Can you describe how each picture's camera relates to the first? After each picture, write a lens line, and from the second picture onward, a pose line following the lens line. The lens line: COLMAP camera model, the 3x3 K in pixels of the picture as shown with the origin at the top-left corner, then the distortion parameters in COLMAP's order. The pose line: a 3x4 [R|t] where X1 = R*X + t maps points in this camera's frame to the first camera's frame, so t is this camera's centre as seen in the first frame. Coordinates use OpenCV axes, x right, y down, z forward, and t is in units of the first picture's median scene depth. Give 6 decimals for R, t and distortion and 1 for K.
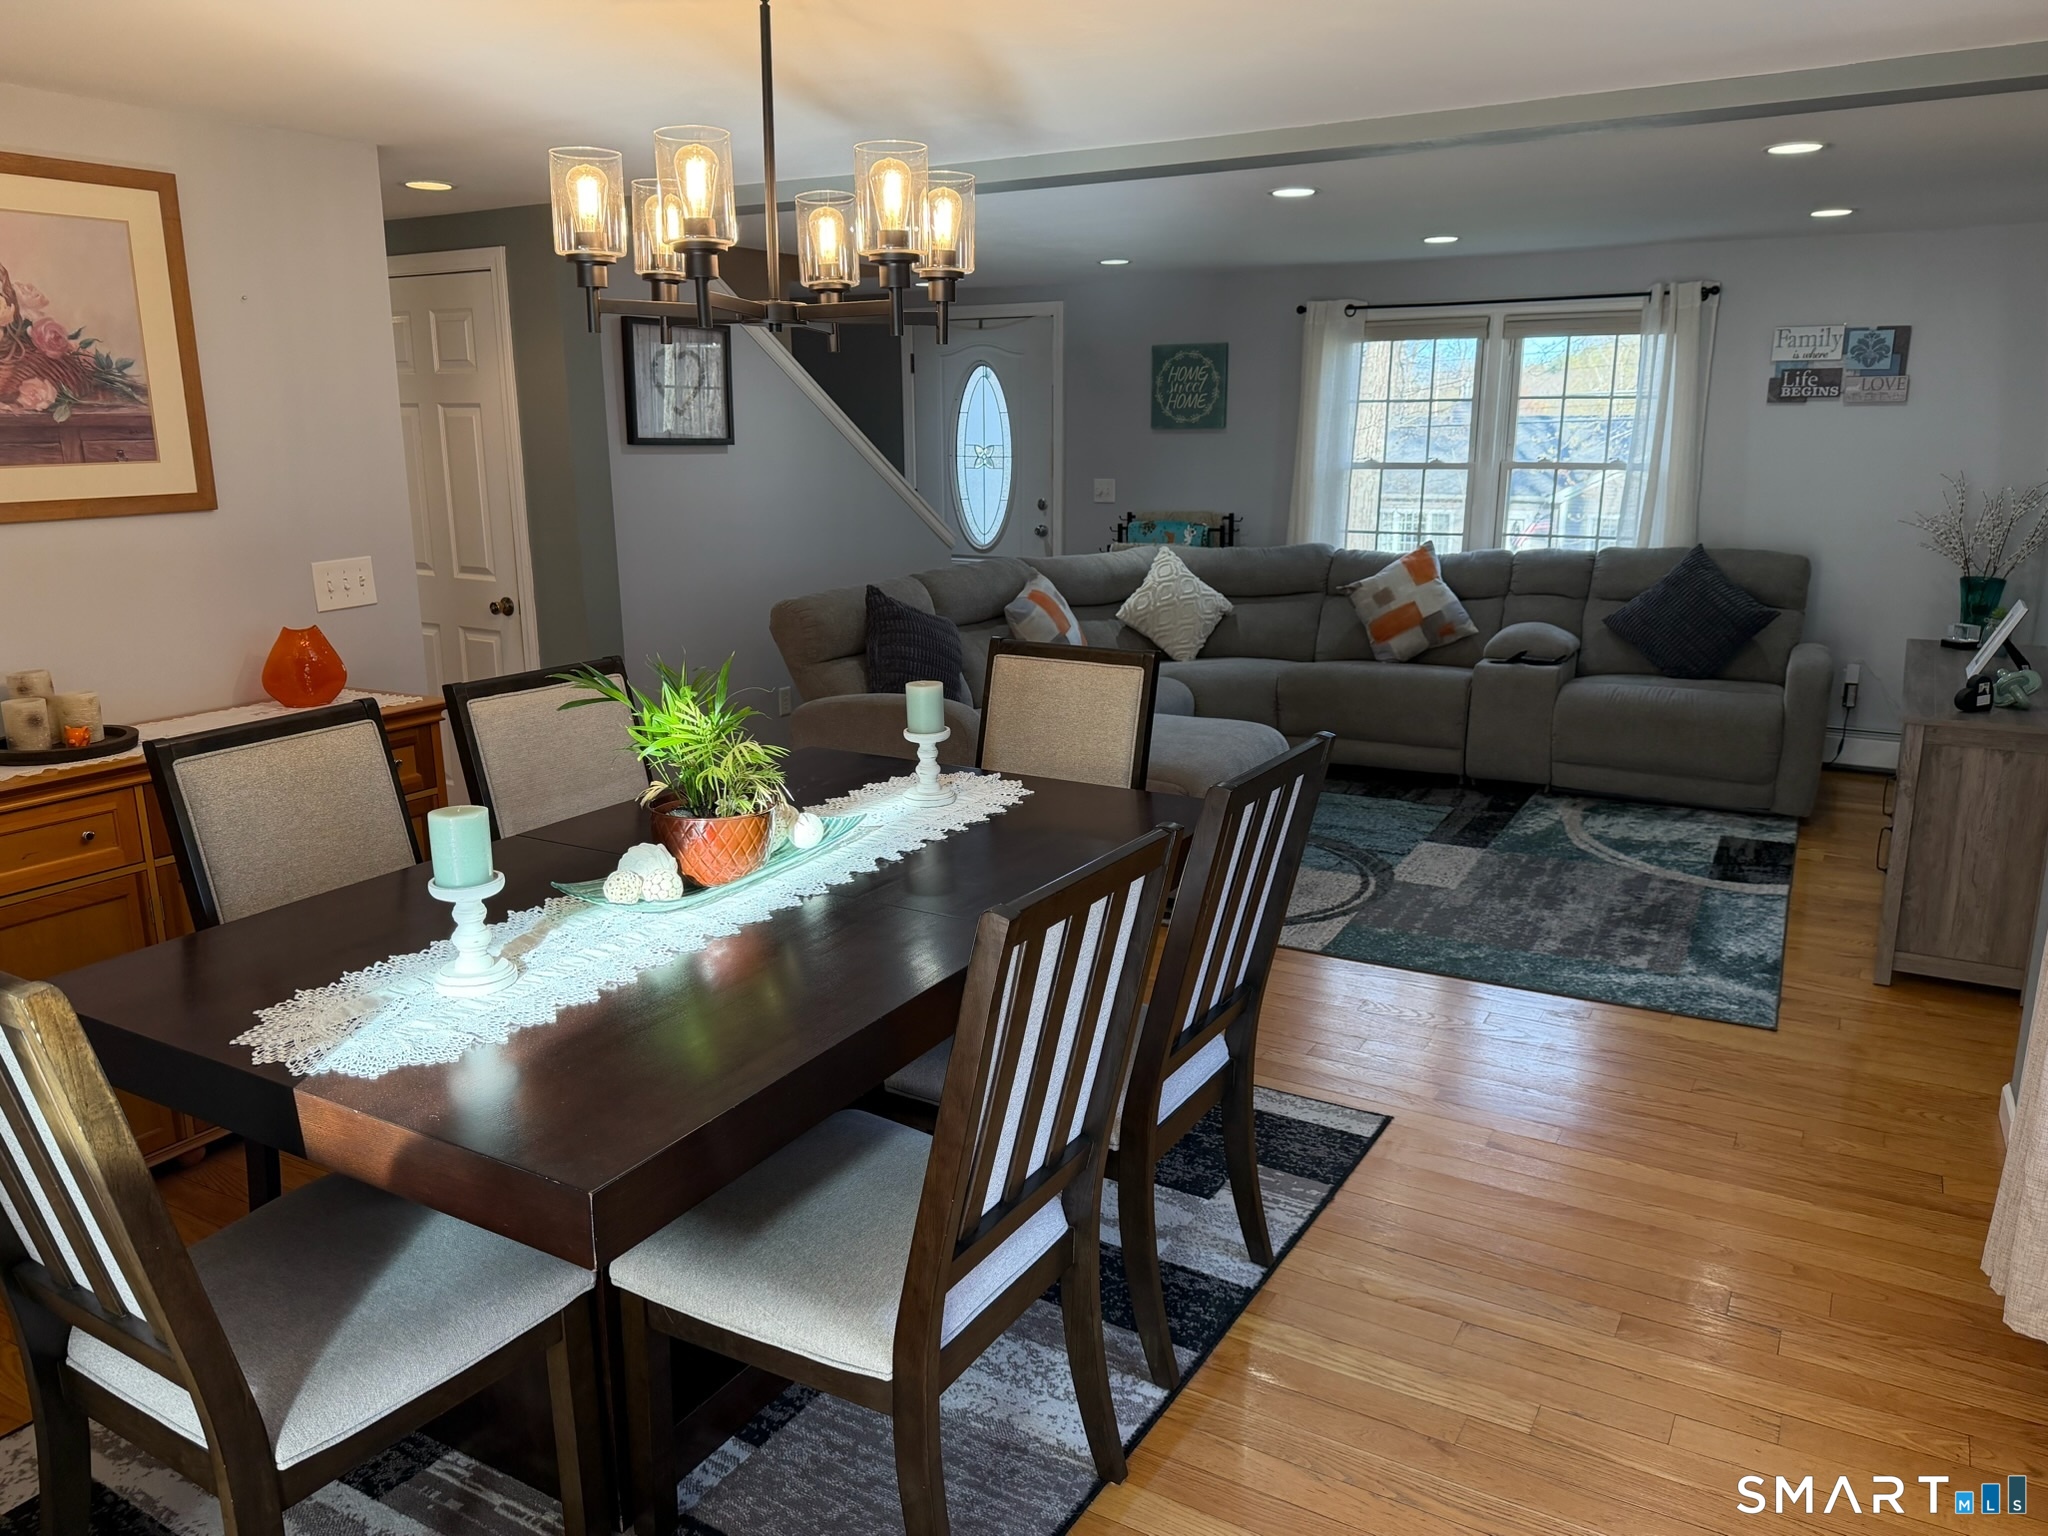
lens RADIAL K [[1488.8, 0, 1024.0], [0, 1488.8, 768.0], [0, 0, 1]] dist [0.177851, -0.296274]
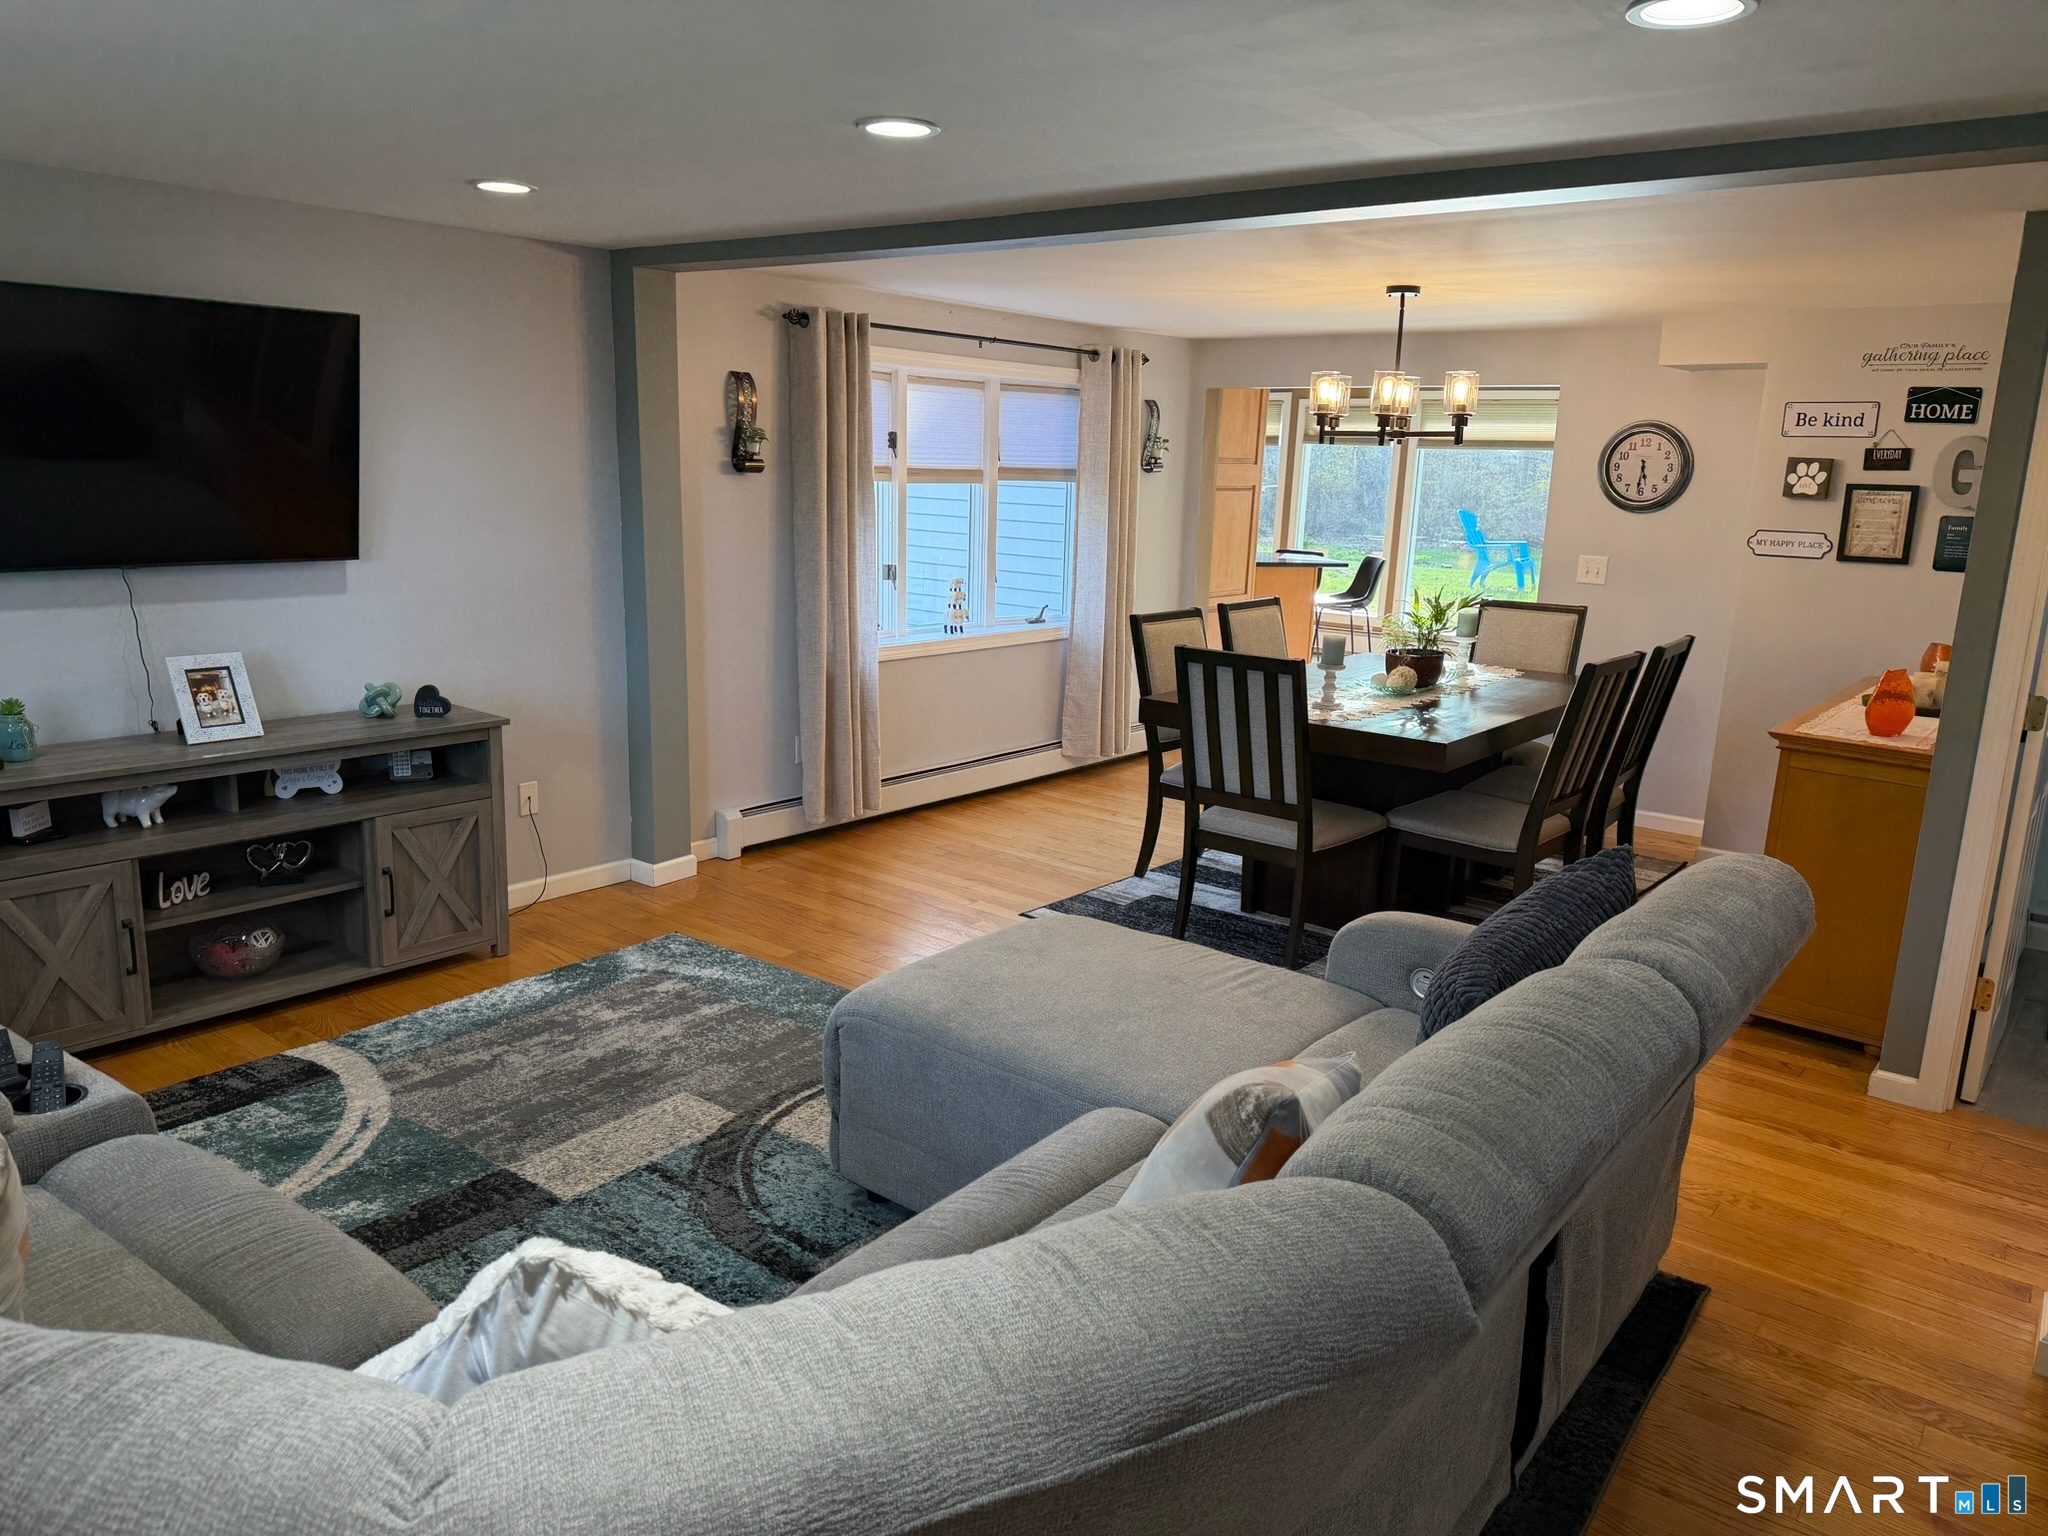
lens RADIAL K [[1433.6, 0, 1024.0], [0, 1433.6, 768.0], [0, 0, 1]] dist [-0.000756, -0.000338]
pose [[-0.988683, -0.057621, 0.138509, 0.022558], [0.006549, 0.905836, 0.423579, -0.295970], [-0.149874, 0.419692, -0.895207, 1.243975]]
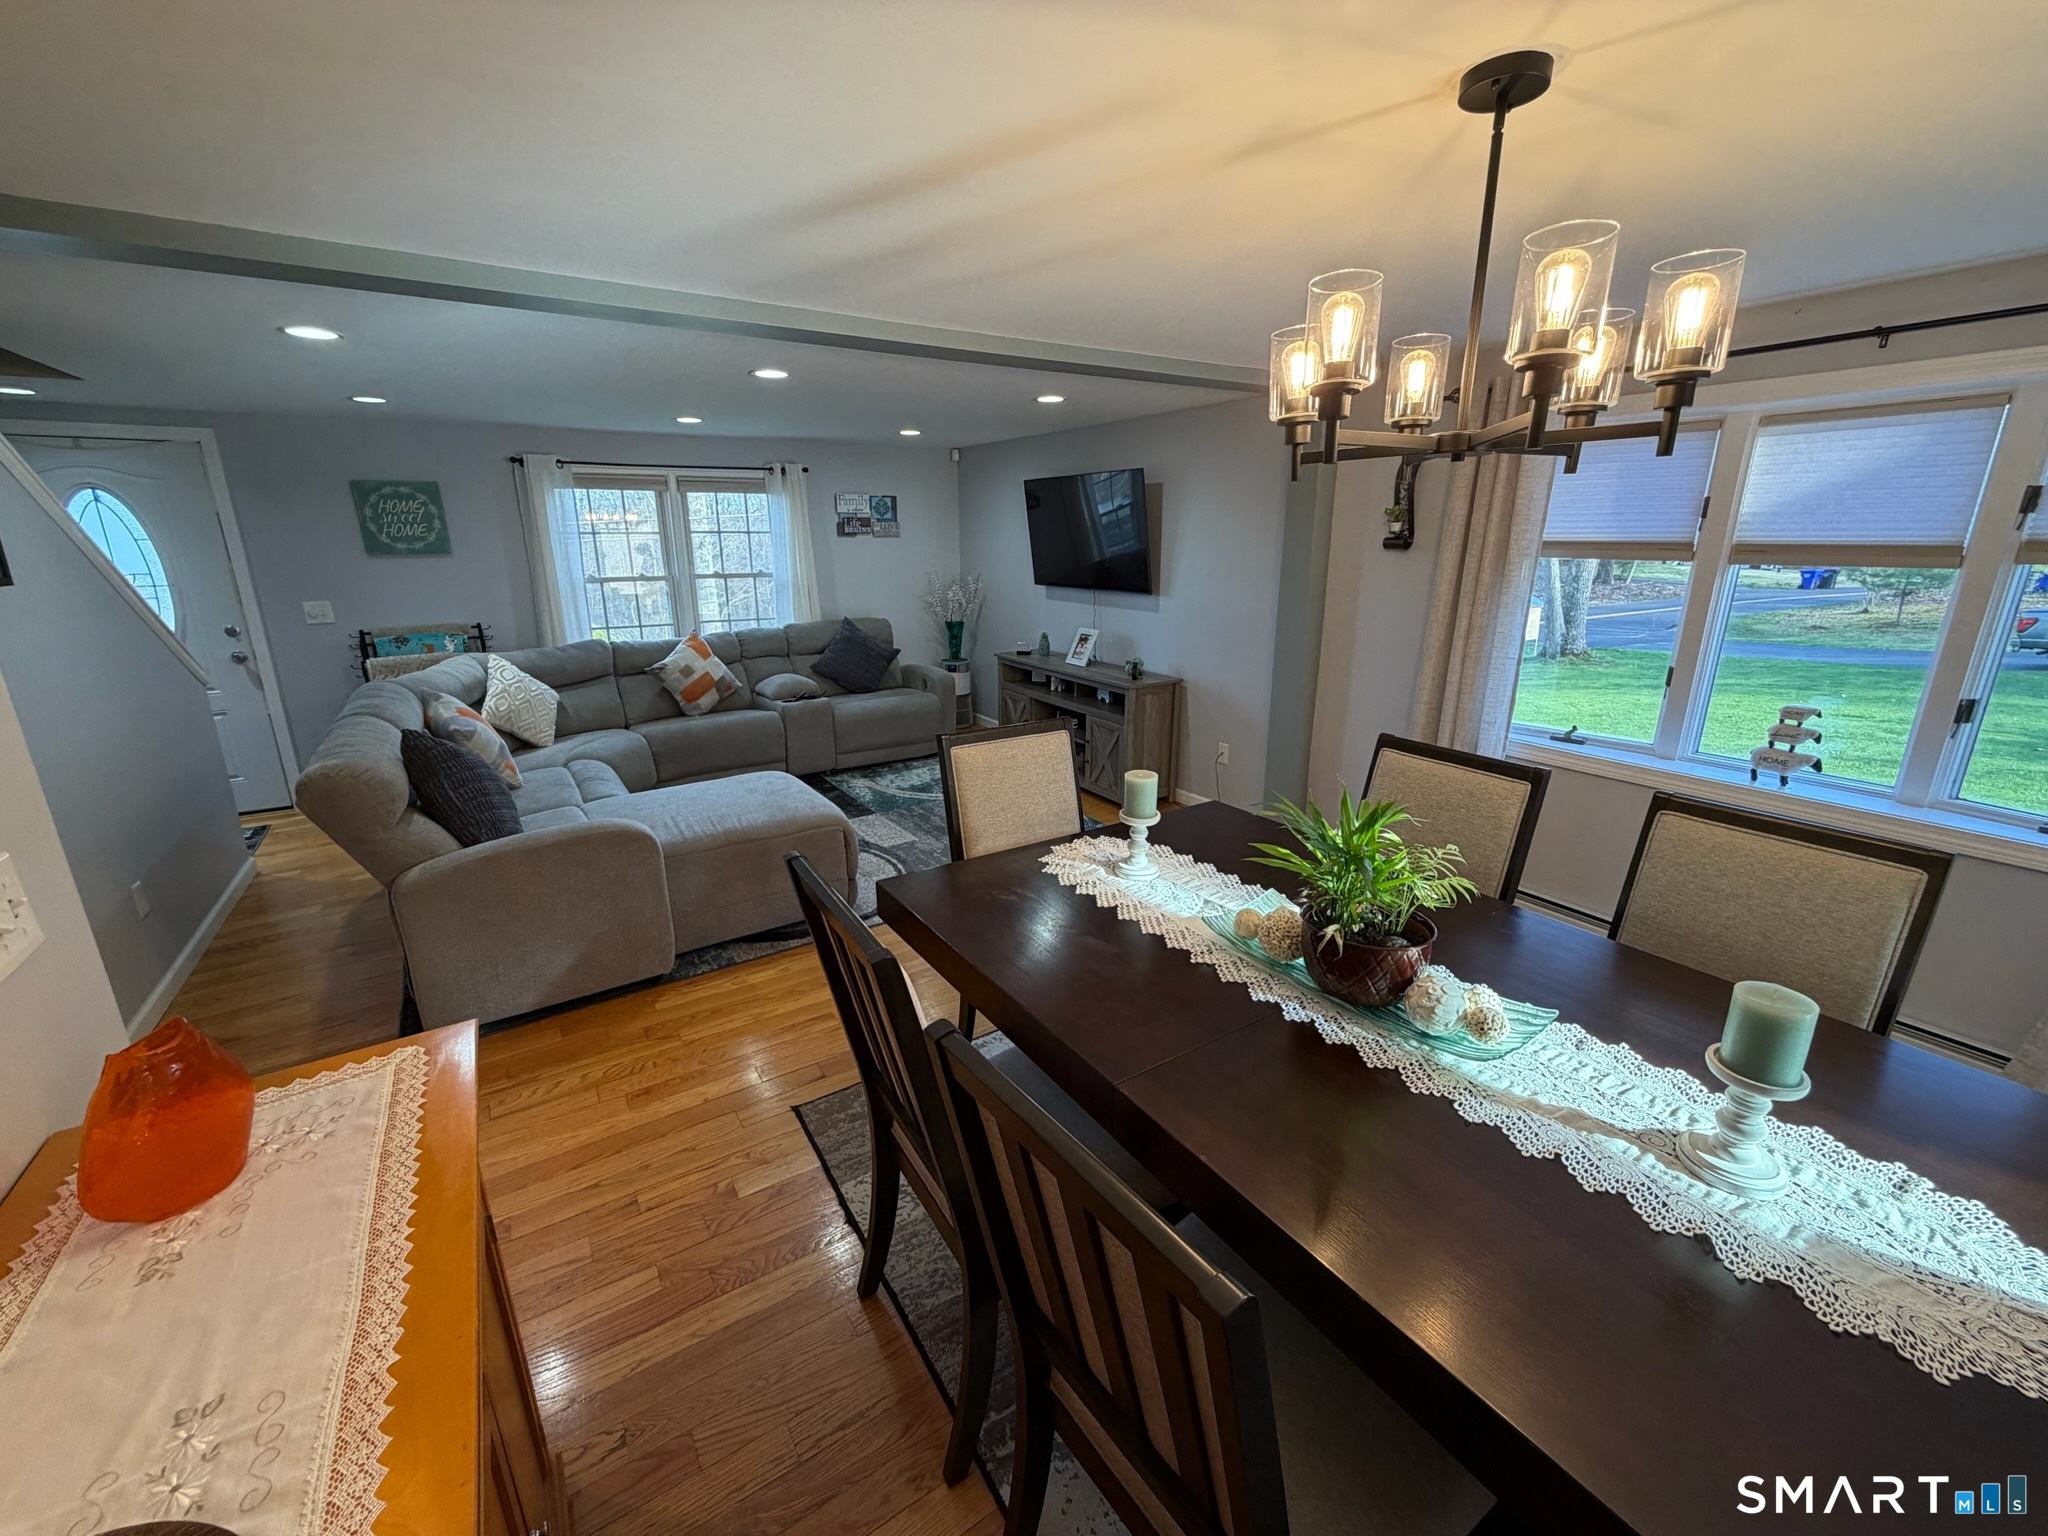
lens RADIAL K [[834.4, 0, 1024.0], [0, 834.4, 768.0], [0, 0, 1]] dist [0.001999, 0.000053]
pose [[0.455027, -0.240003, 0.857525, -0.328878], [0.206397, 0.965195, 0.160618, -0.091060], [-0.866228, 0.103905, 0.488726, 0.369674]]
